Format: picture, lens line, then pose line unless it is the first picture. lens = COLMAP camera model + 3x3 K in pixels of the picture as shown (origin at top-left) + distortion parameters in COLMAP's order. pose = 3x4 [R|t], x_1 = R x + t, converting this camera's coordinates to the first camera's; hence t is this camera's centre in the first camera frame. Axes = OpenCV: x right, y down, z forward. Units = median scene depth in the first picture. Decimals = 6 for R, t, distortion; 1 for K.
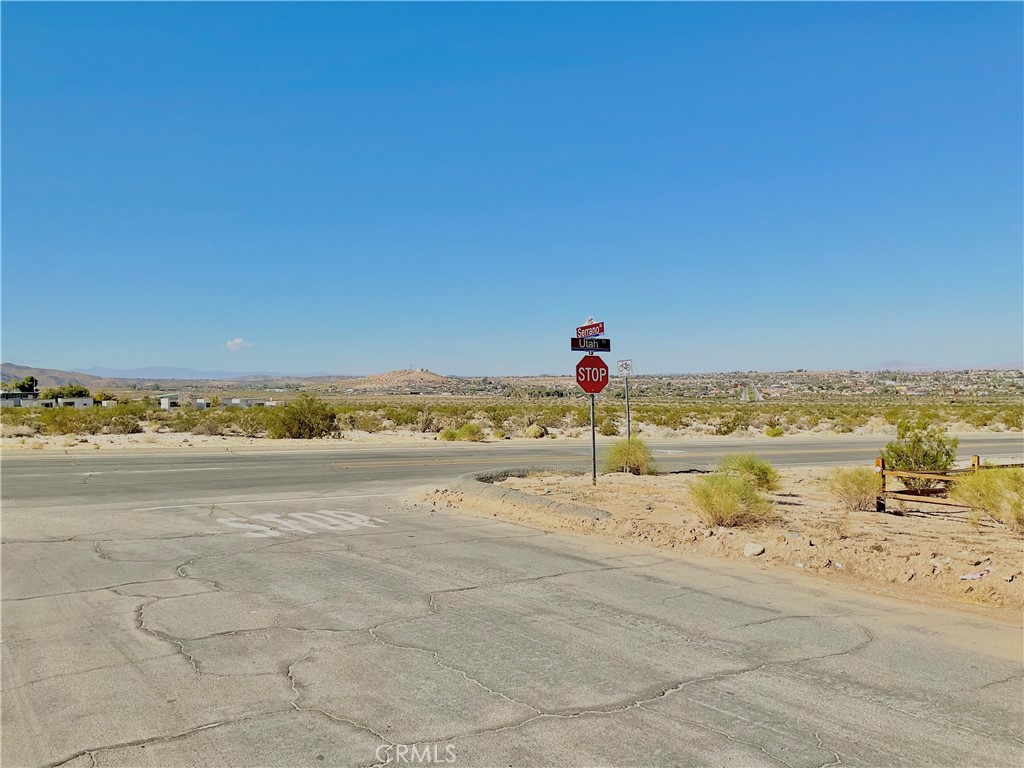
lens RADIAL K [[838.0, 0, 508.7], [0, 838.0, 385.9], [0, 0, 1]] dist [0.093206, -0.192835]
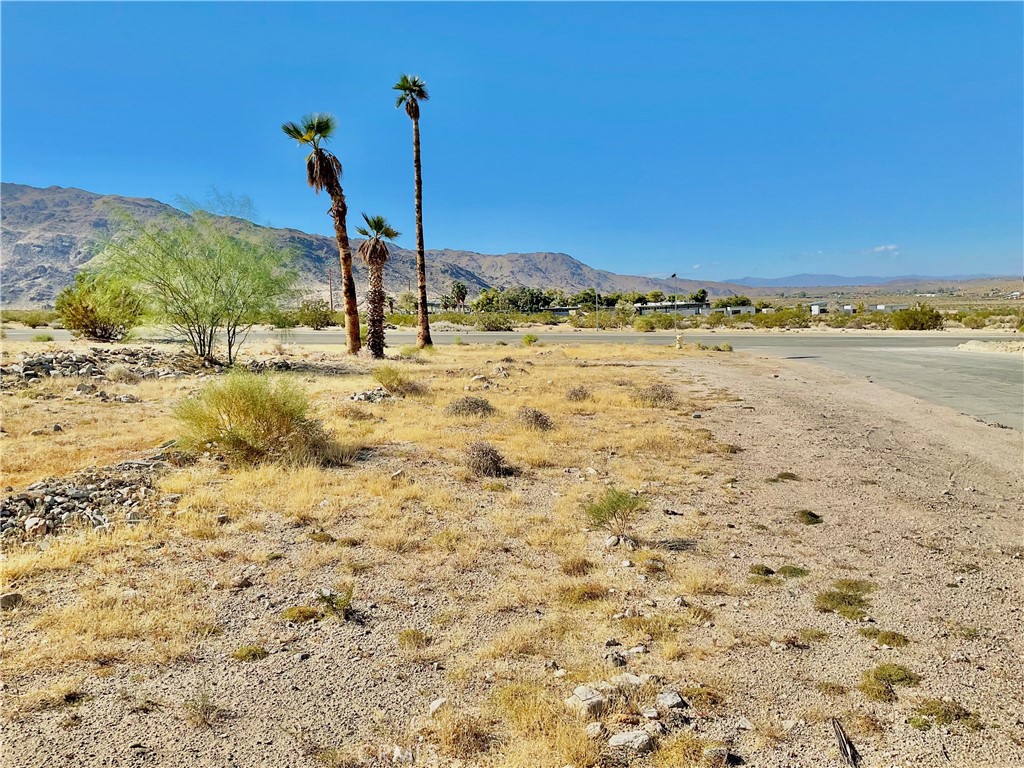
lens RADIAL K [[838.0, 0, 508.7], [0, 838.0, 385.9], [0, 0, 1]] dist [0.093206, -0.192835]
pose [[0.747154, 0.049197, -0.662828, 0.038581], [0.023633, 0.994660, 0.100466, -0.001793], [0.664231, -0.090728, 0.742001, -0.111095]]
